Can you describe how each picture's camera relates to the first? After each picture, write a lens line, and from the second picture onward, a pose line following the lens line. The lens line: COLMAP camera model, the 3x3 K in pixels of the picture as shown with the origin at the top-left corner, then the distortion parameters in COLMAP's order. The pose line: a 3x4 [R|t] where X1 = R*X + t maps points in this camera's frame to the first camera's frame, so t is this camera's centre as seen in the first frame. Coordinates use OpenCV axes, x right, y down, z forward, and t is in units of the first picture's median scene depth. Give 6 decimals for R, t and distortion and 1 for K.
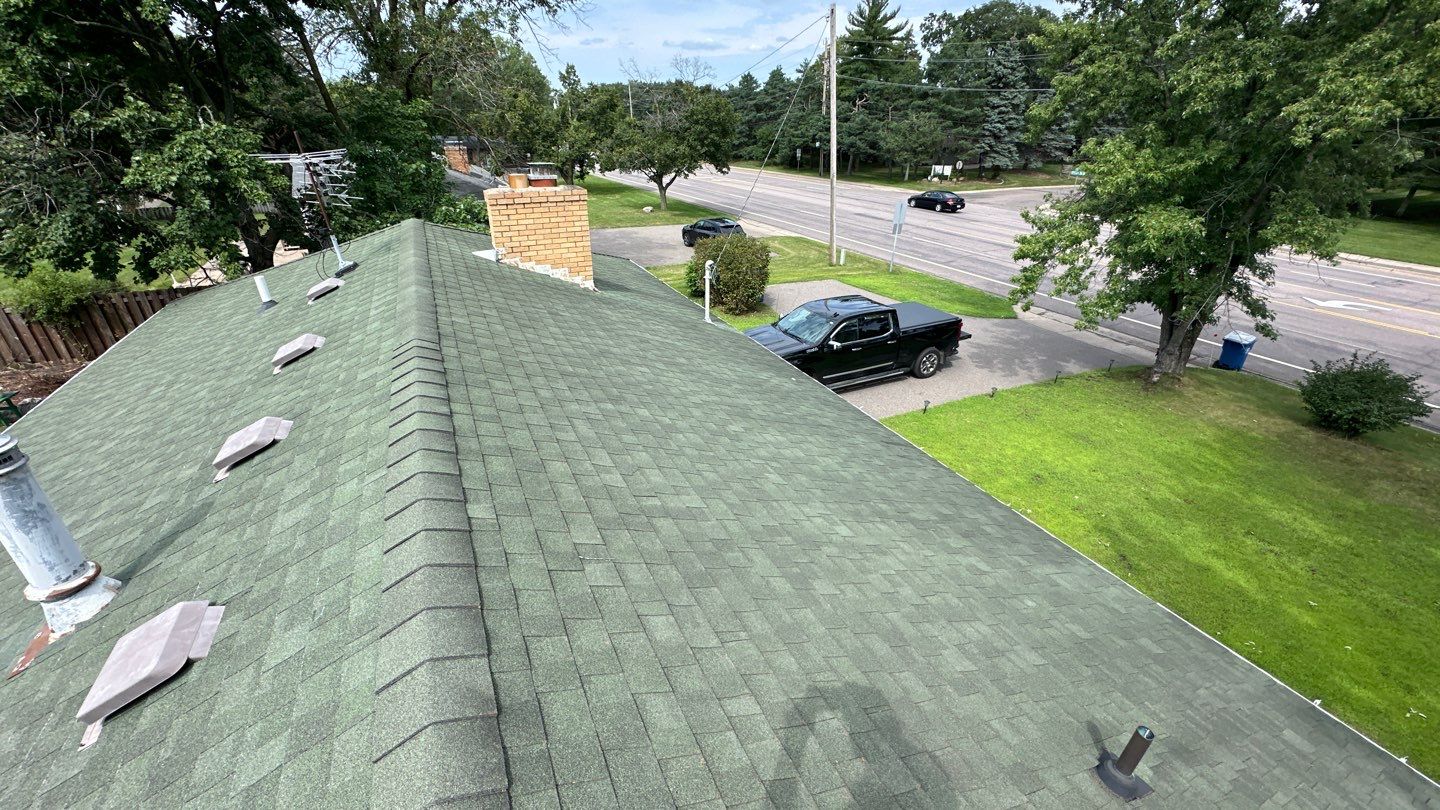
lens RADIAL K [[572.9, 0, 716.6], [0, 572.9, 409.7], [0, 0, 1]] dist [-0.004320, 0.001120]
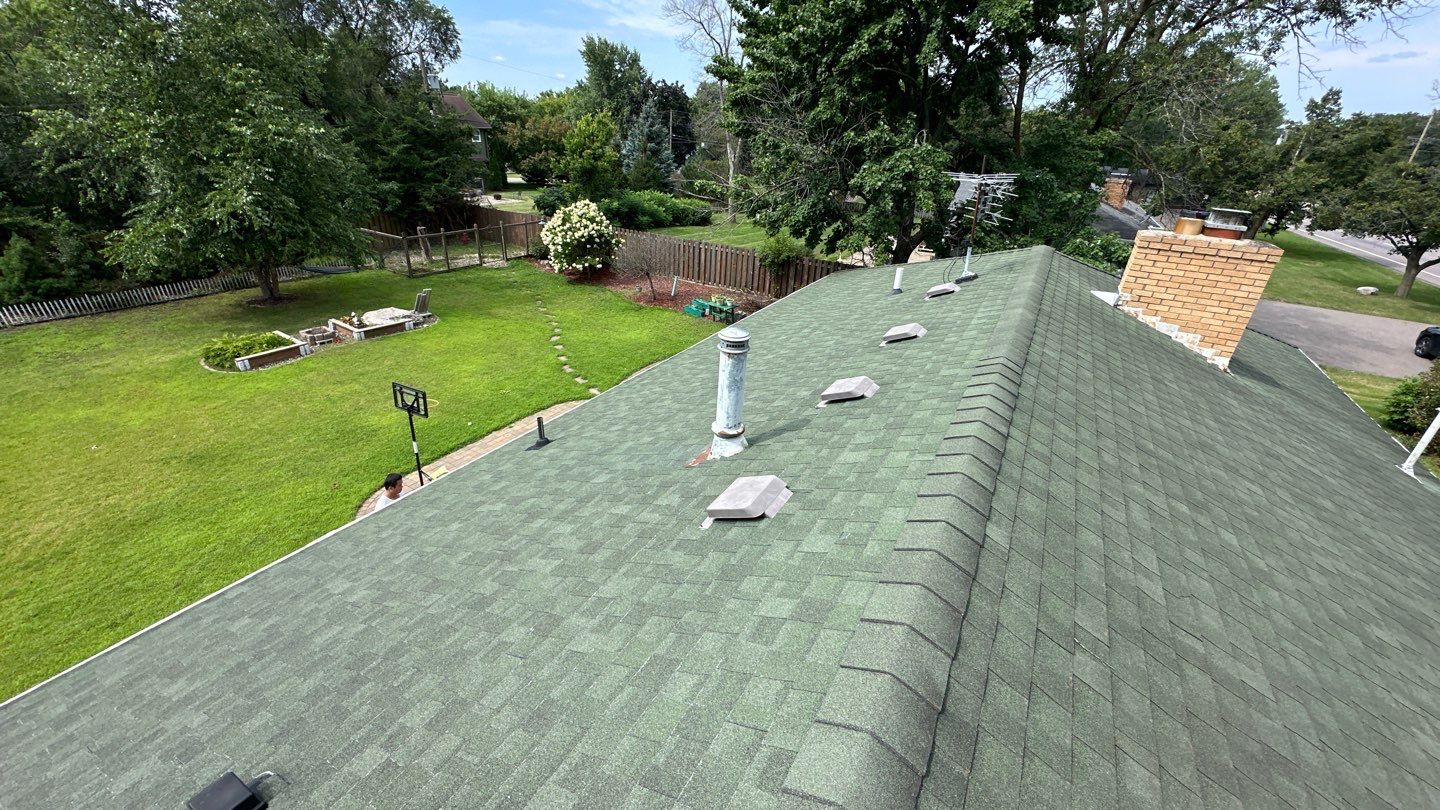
lens RADIAL K [[572.9, 0, 715.8], [0, 572.9, 408.2], [0, 0, 1]] dist [-0.004320, 0.001120]
pose [[0.563783, 0.383123, -0.731687, -0.011550], [-0.411924, 0.898288, 0.152961, 0.007814], [0.715868, 0.215163, 0.664257, -0.021839]]
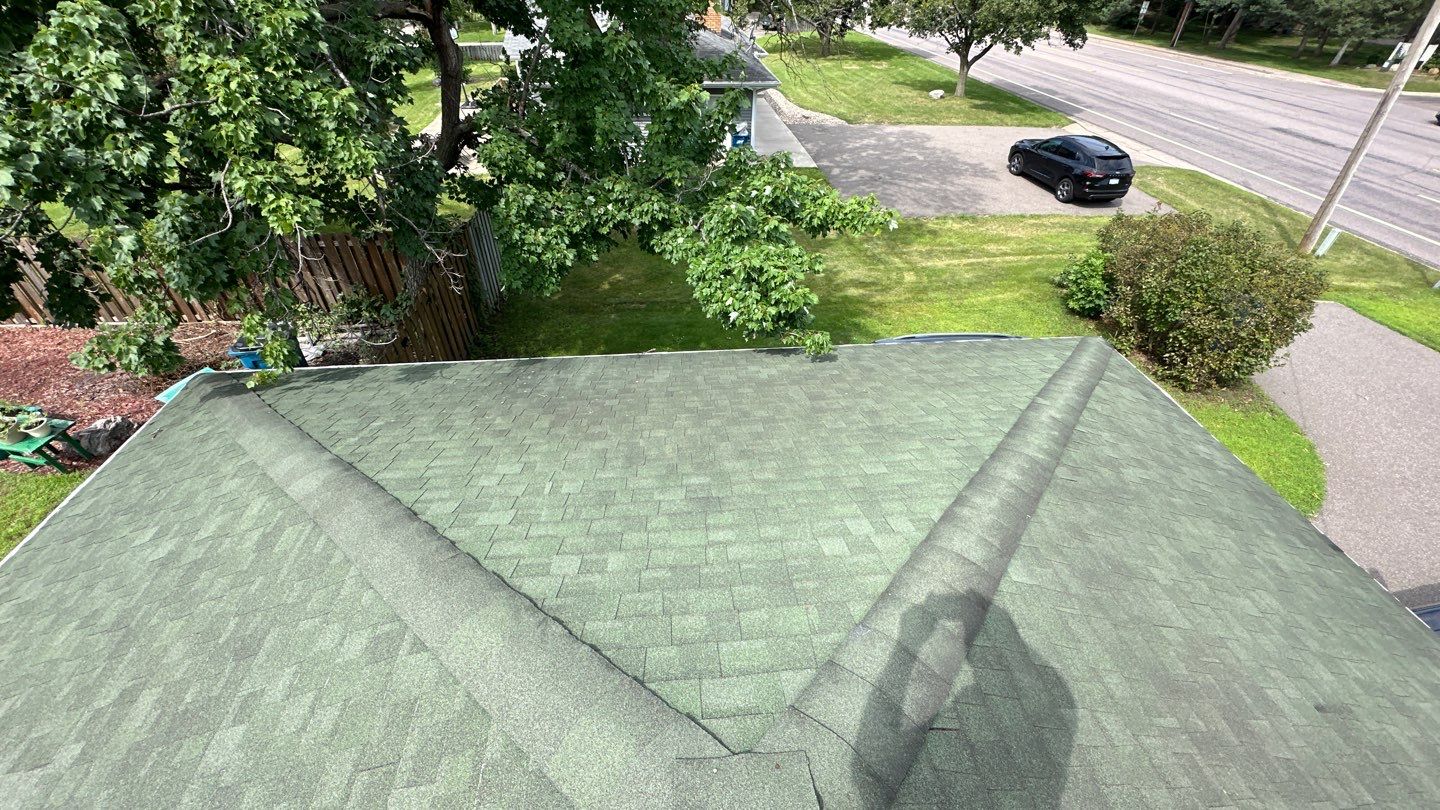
lens RADIAL K [[572.9, 0, 705.7], [0, 572.9, 400.0], [0, 0, 1]] dist [-0.004320, 0.001120]
pose [[0.936679, 0.229078, -0.264868, -0.482114], [-0.170782, 0.959138, 0.225582, -0.404832], [0.305721, -0.166063, 0.937527, 0.762939]]
